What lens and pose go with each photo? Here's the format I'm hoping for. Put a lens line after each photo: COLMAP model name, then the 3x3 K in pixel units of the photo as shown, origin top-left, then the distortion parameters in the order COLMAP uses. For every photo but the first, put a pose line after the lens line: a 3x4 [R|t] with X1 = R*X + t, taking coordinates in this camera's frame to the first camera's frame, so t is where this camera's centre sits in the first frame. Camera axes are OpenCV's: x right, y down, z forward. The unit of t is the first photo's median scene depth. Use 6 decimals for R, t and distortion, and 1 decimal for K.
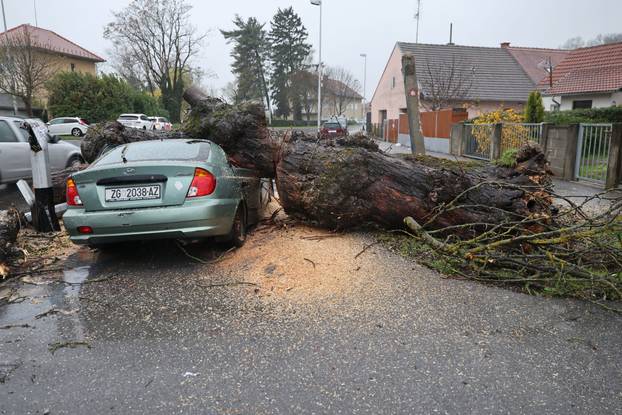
lens RADIAL K [[427.9, 0, 311.0], [0, 427.9, 207.5], [0, 0, 1]] dist [-0.003199, 0.002908]
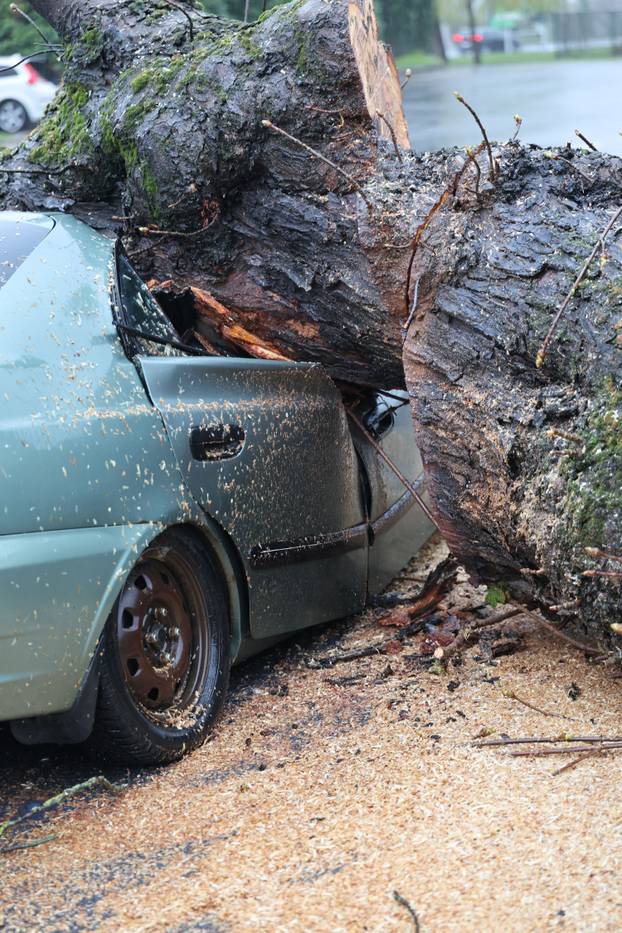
lens RADIAL K [[1857.8, 0, 311.0], [0, 1857.8, 466.5], [0, 0, 1]] dist [-0.037205, -0.142640]
pose [[0.928907, 0.028837, -0.369188, 0.202390], [-0.015976, 0.999156, 0.037846, -0.076277], [0.369967, -0.029257, 0.928584, 0.235700]]
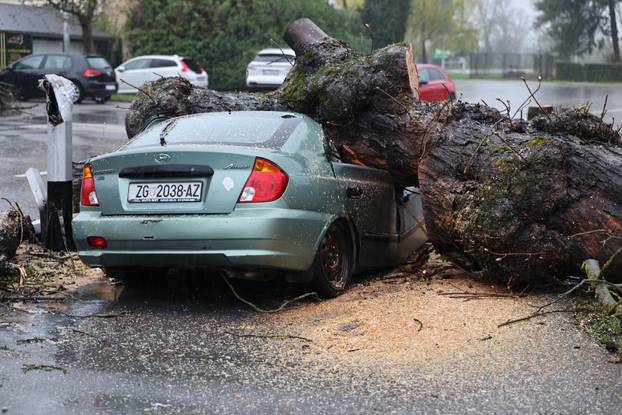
lens RADIAL K [[1125.4, 0, 311.0], [0, 1125.4, 207.5], [0, 0, 1]] dist [-0.033722, -0.119220]
pose [[0.926049, 0.058275, -0.372877, 0.365140], [-0.084831, 0.994865, -0.055197, 0.055970], [0.367746, 0.082747, 0.926238, -0.431196]]
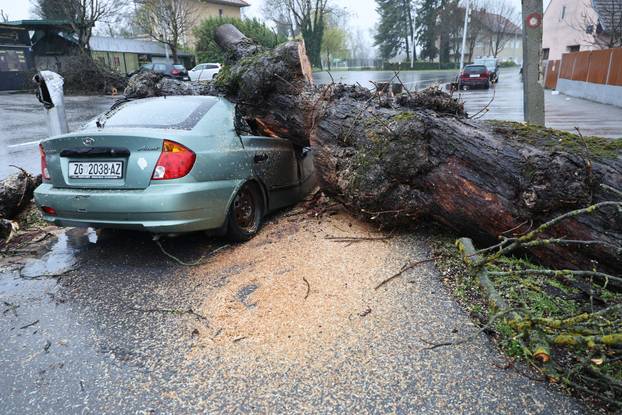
lens RADIAL K [[427.9, 0, 311.0], [0, 427.9, 207.5], [0, 0, 1]] dist [-0.003199, 0.002908]
pose [[0.946363, 0.089675, -0.310412, 0.174070], [-0.050296, 0.989889, 0.132630, -0.074029], [0.319167, -0.109904, 0.941304, 0.317353]]
